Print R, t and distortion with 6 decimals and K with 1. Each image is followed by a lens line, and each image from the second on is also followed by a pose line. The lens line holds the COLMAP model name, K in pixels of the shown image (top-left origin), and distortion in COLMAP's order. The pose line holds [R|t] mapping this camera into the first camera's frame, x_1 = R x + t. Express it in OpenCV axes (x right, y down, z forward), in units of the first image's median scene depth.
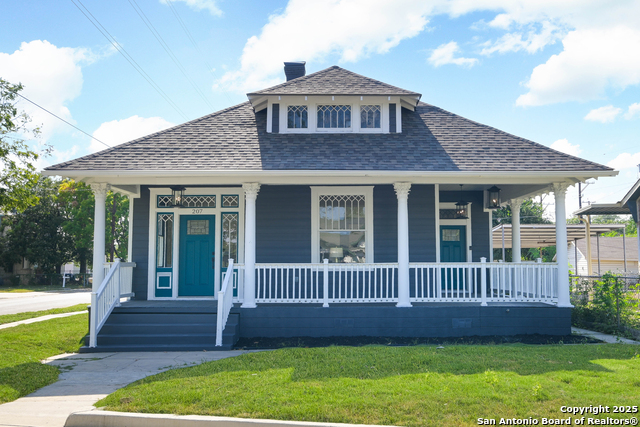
lens RADIAL K [[610.1, 0, 340.2], [0, 610.1, 212.7], [0, 0, 1]] dist [0.023082, 0.009617]
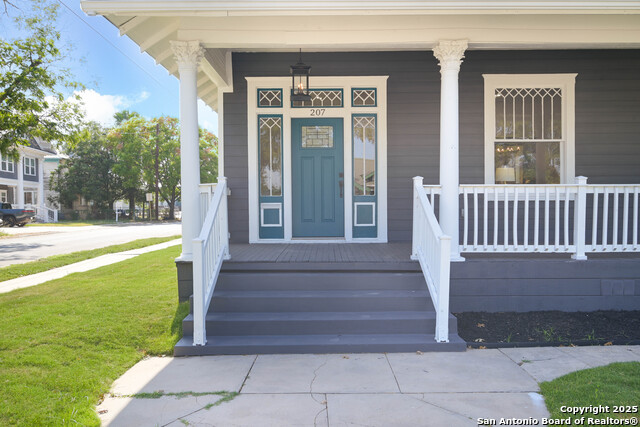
lens RADIAL K [[486.0, 0, 320.0], [0, 486.0, 213.5], [0, 0, 1]] dist [0.006974, 0.000128]
pose [[0.999767, -0.002938, -0.021407, -0.220175], [0.005206, 0.994281, 0.106669, 0.051379], [0.020971, -0.106756, 0.994064, 0.456806]]
